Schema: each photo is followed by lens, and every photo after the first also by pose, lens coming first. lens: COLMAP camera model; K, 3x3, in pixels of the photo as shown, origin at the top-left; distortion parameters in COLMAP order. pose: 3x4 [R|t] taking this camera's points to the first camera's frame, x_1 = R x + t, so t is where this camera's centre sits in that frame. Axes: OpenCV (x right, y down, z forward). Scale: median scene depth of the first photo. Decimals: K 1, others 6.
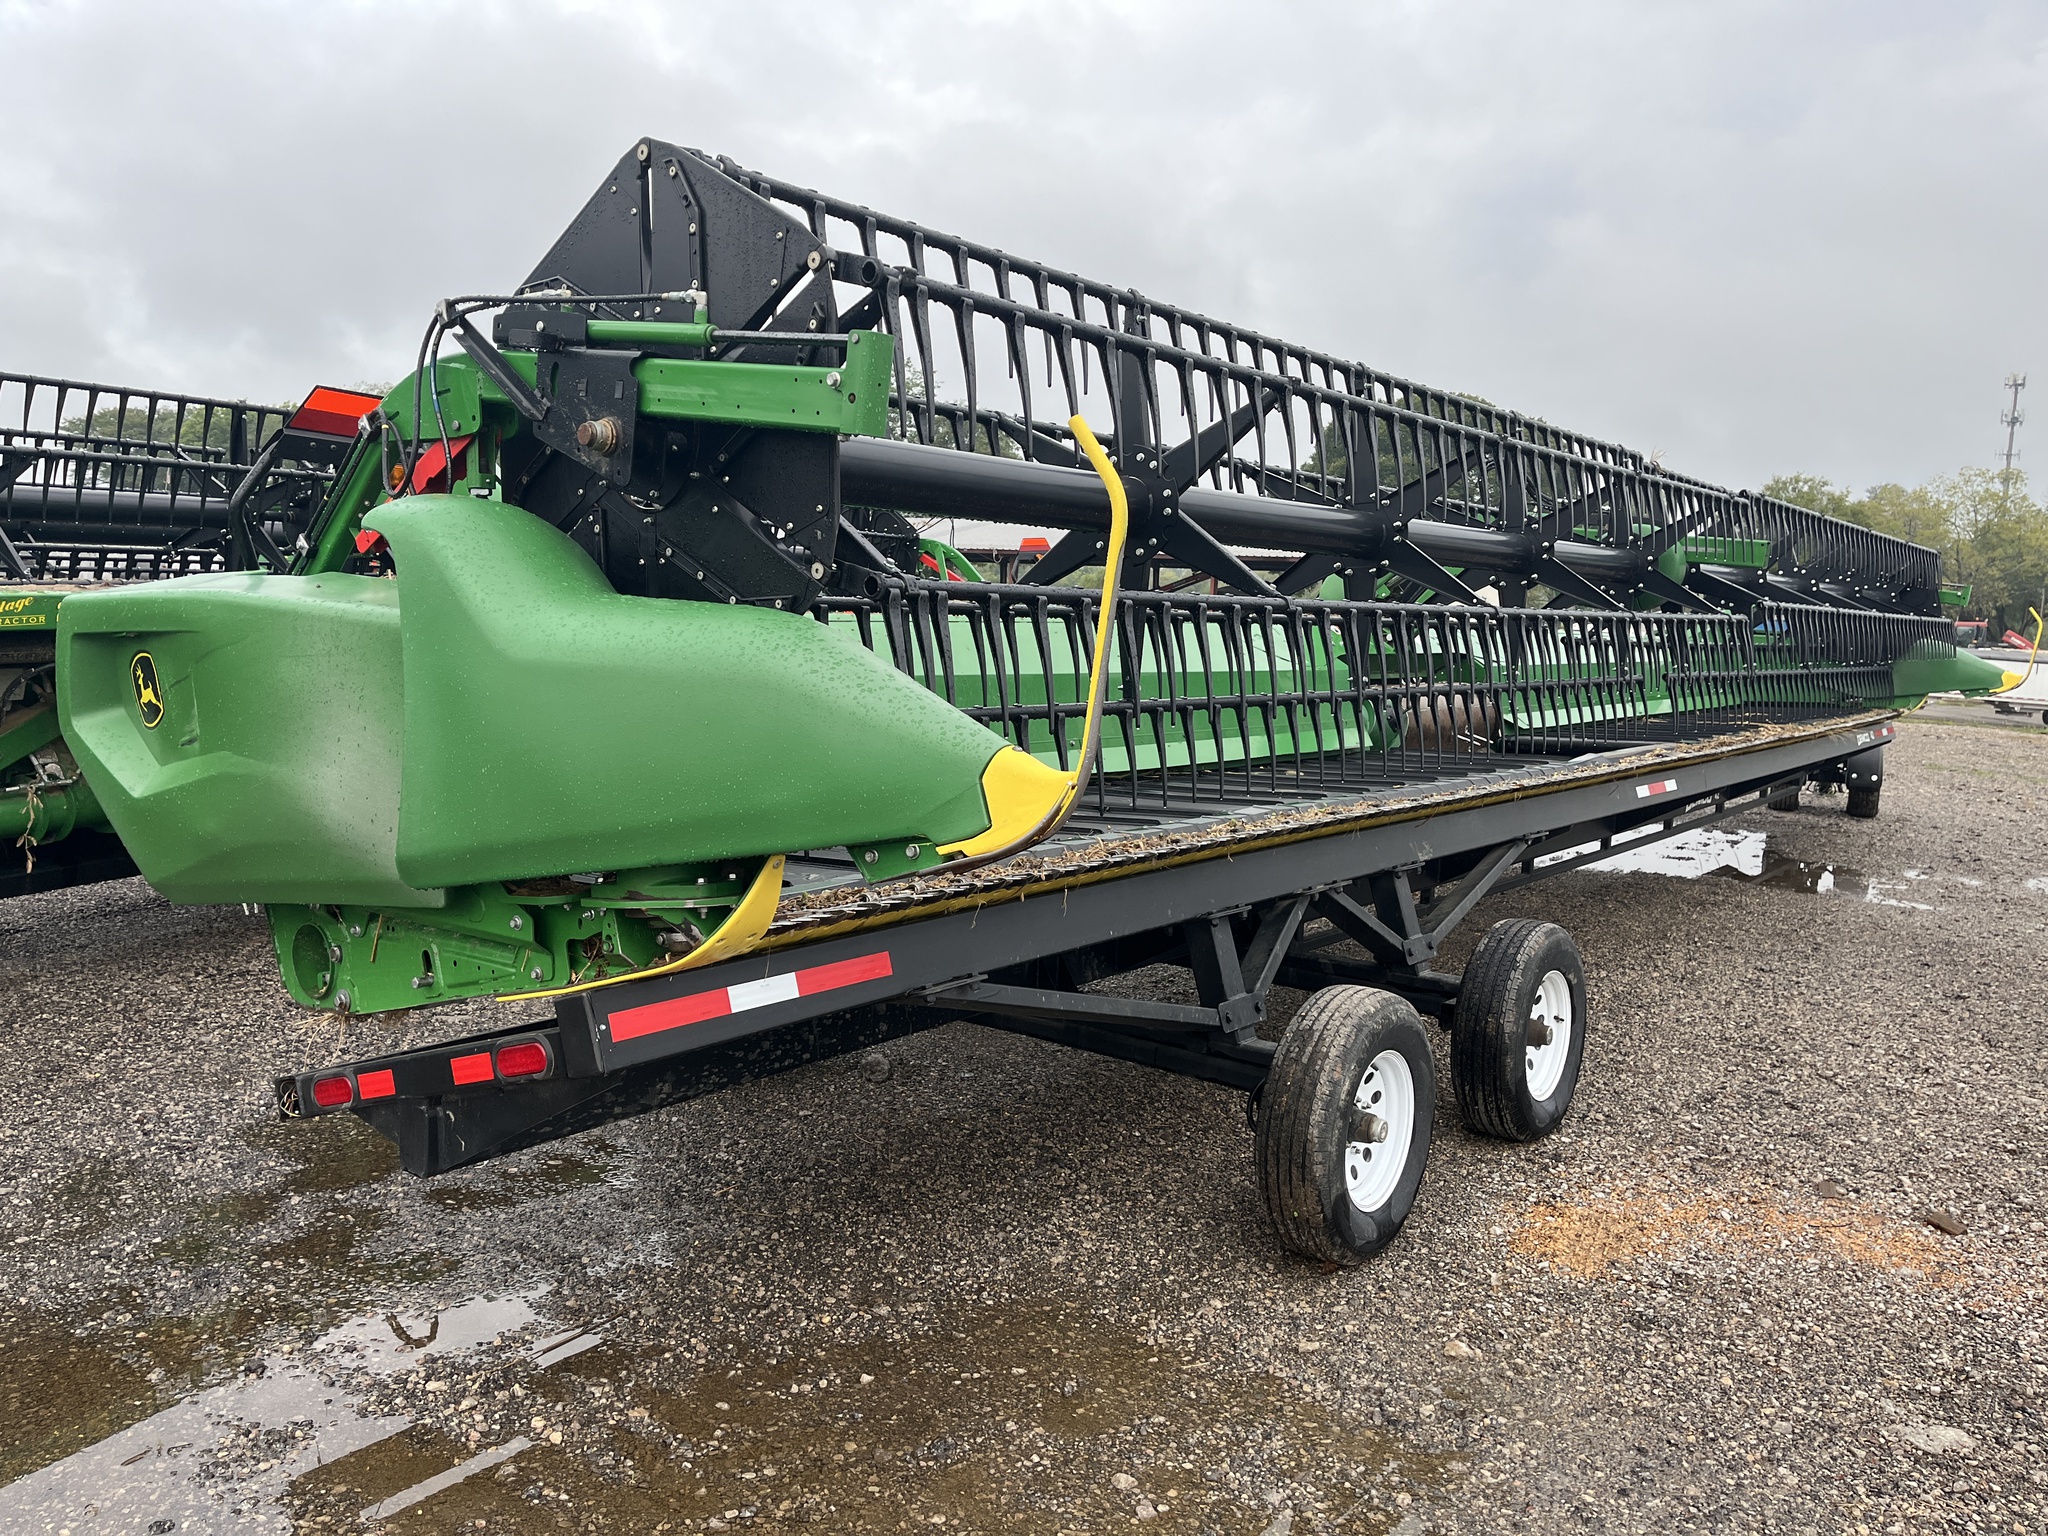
lens RADIAL K [[1518.2, 0, 1031.2], [0, 1518.2, 784.6], [0, 0, 1]] dist [0.099351, -0.139908]
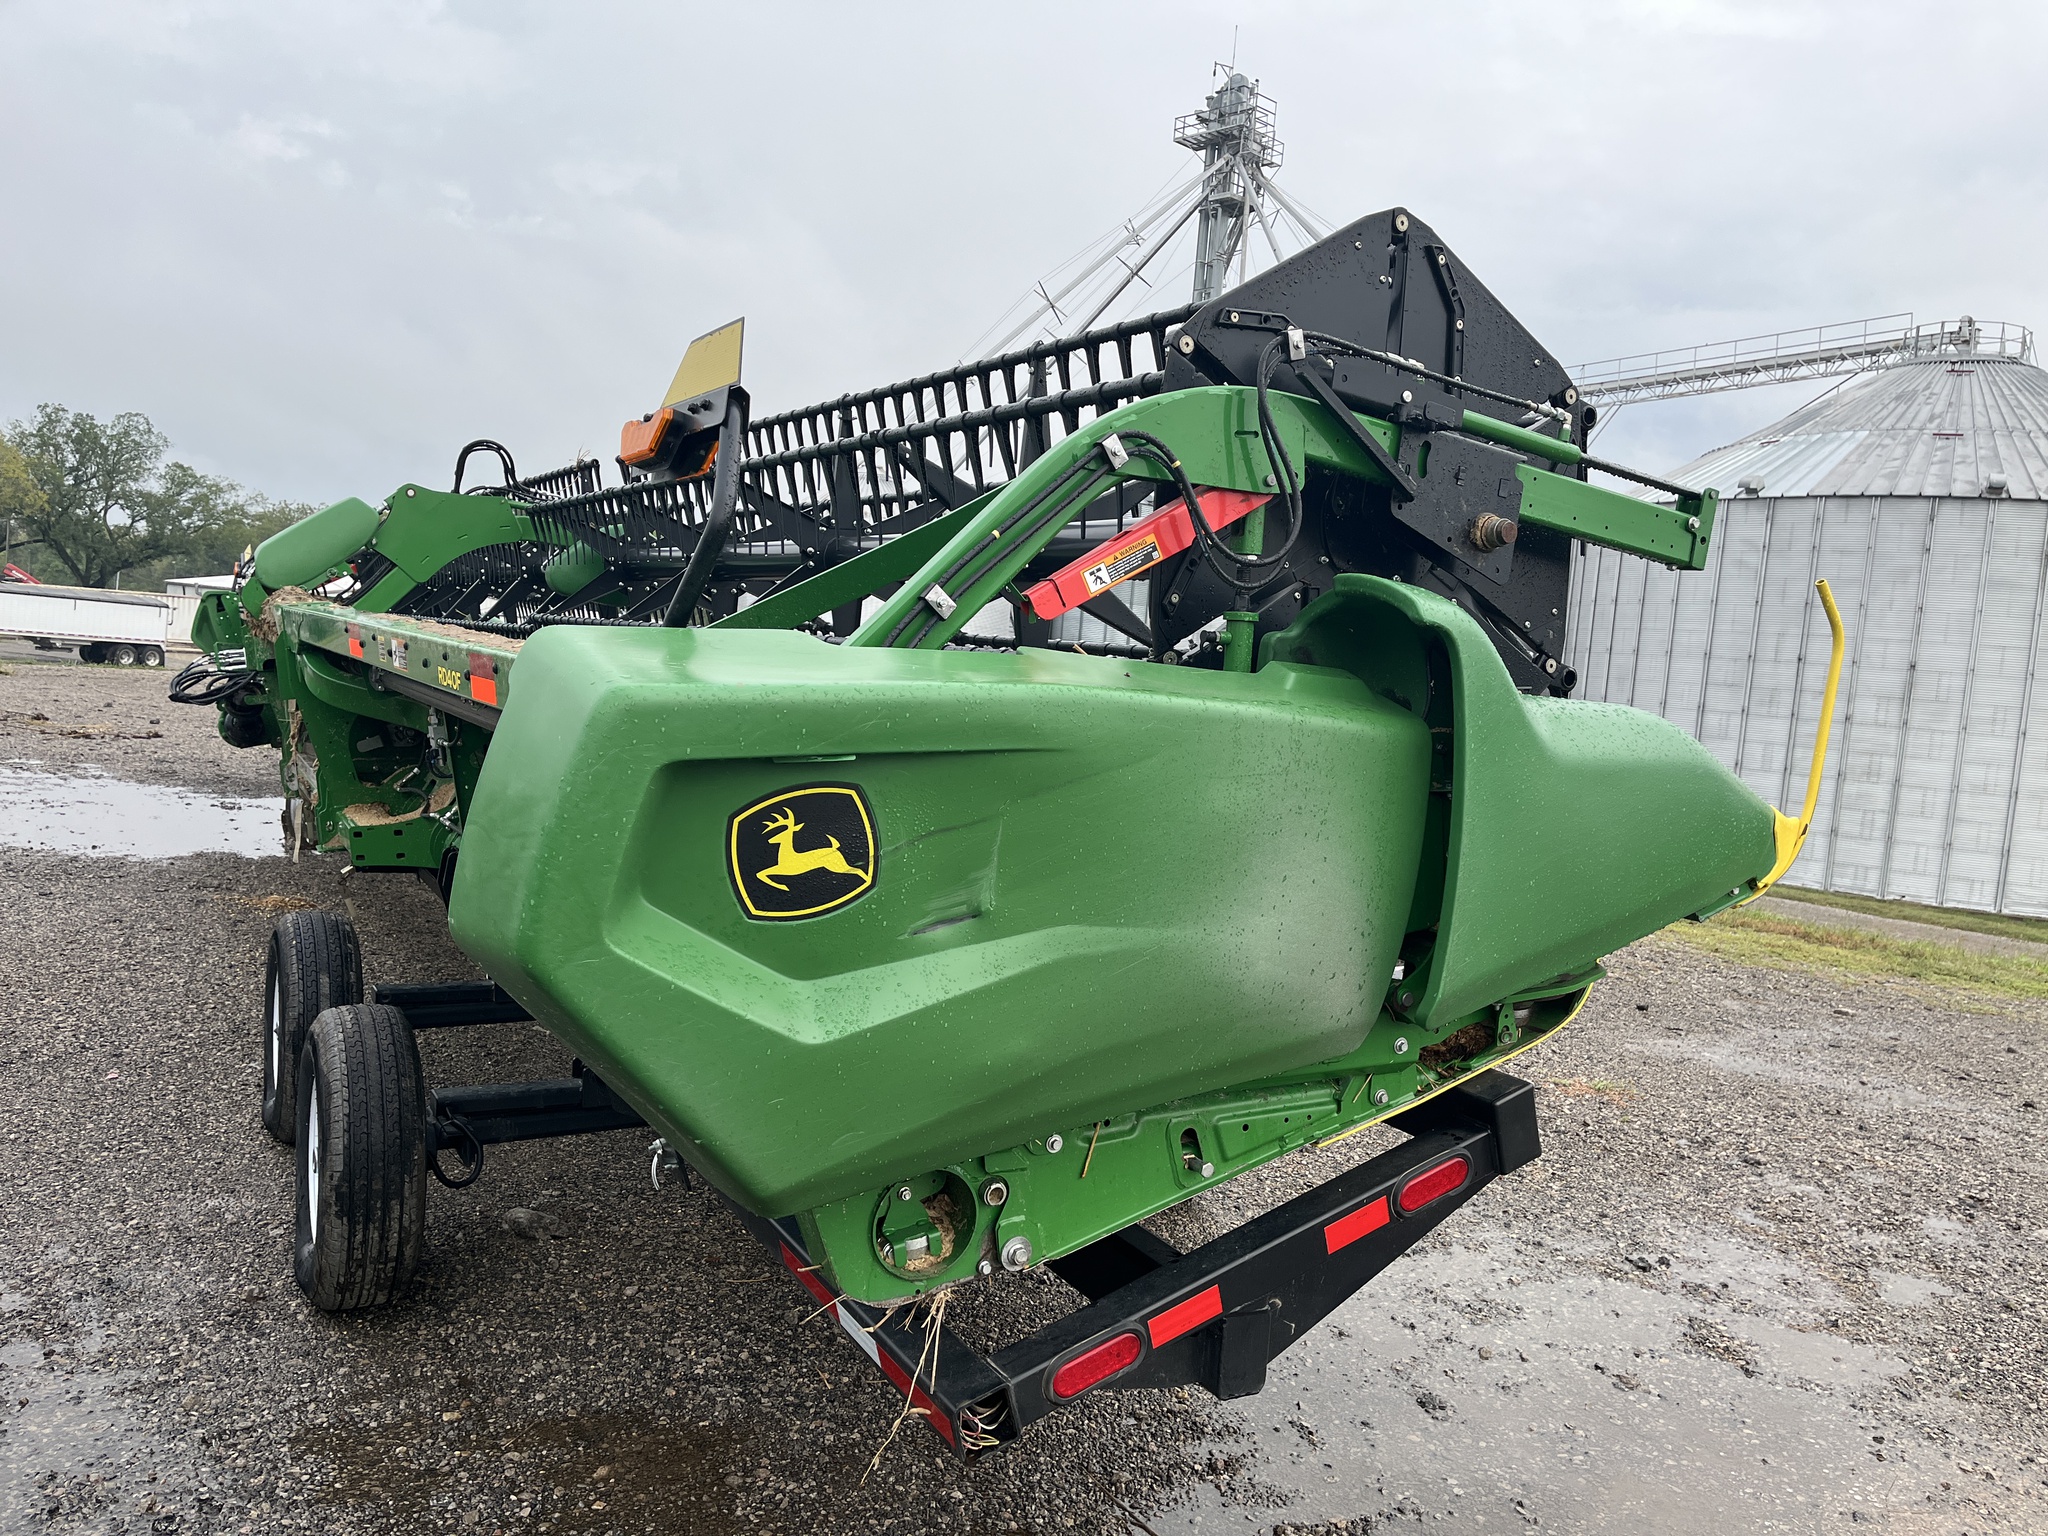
lens RADIAL K [[1518.2, 0, 1031.2], [0, 1518.2, 784.6], [0, 0, 1]] dist [0.099351, -0.139908]
pose [[0.401791, -0.089856, 0.911312, -1.248459], [0.050442, 0.995835, 0.075950, -0.147570], [-0.914341, 0.015452, 0.404650, 0.830758]]
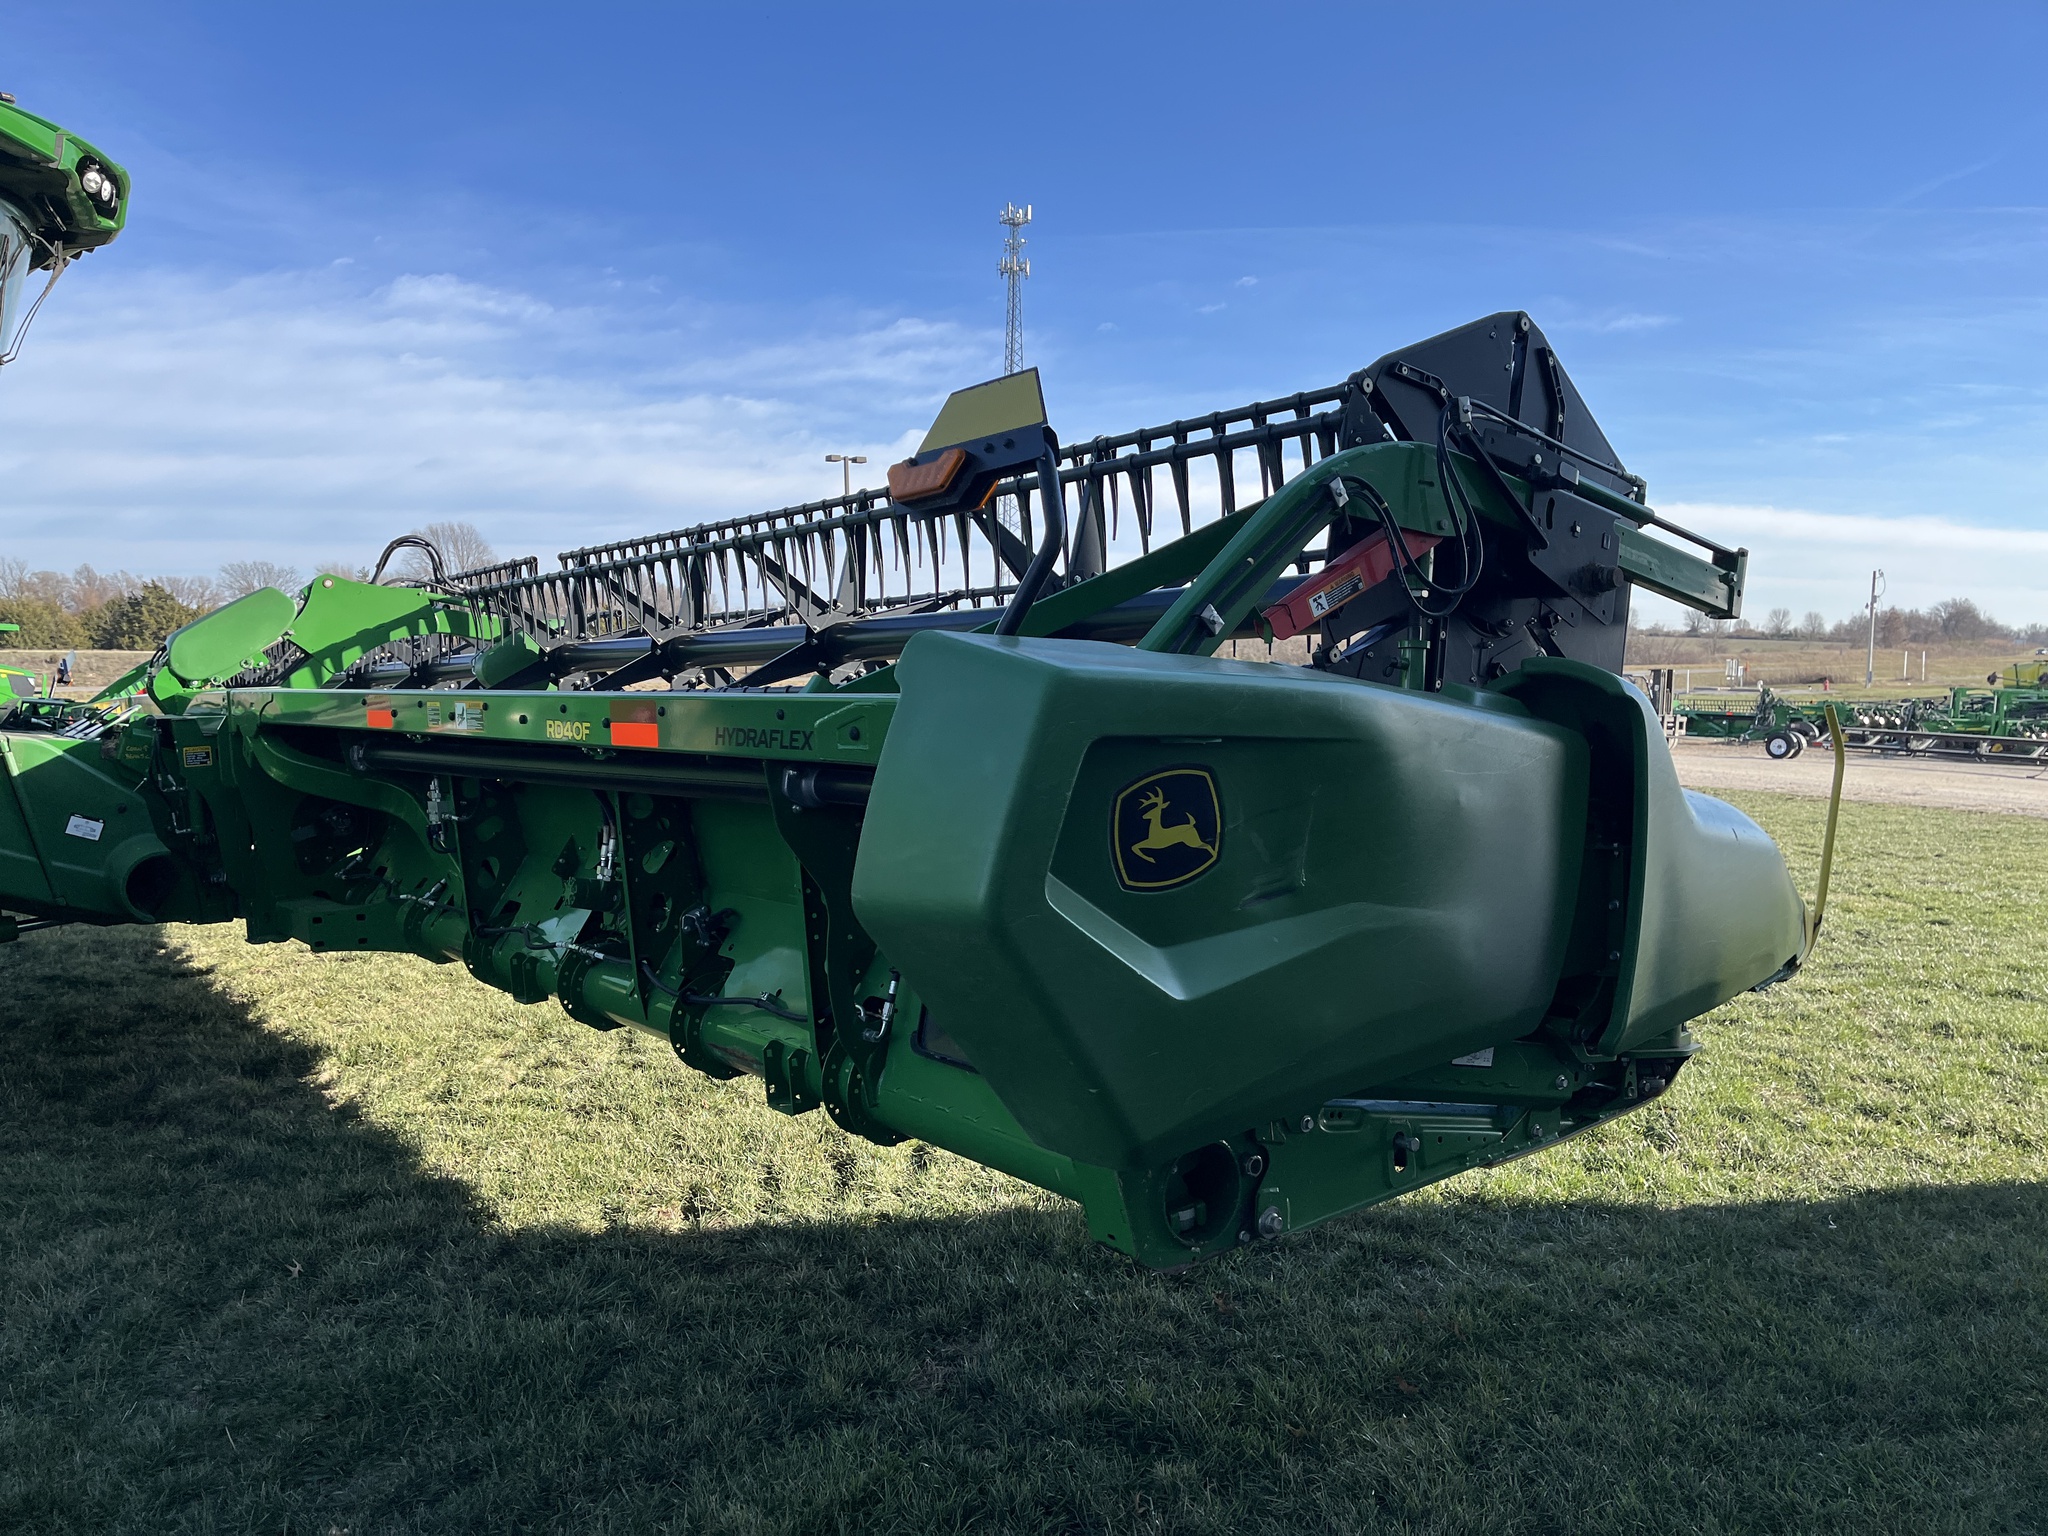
lens RADIAL K [[1508.0, 0, 1001.4], [0, 1508.0, 775.3], [0, 0, 1]] dist [0.089041, -0.001588]
pose [[0.275386, -0.015789, 0.961204, -1.410980], [0.061630, 0.998098, -0.001262, -0.102080], [-0.959356, 0.059586, 0.275835, 1.065734]]
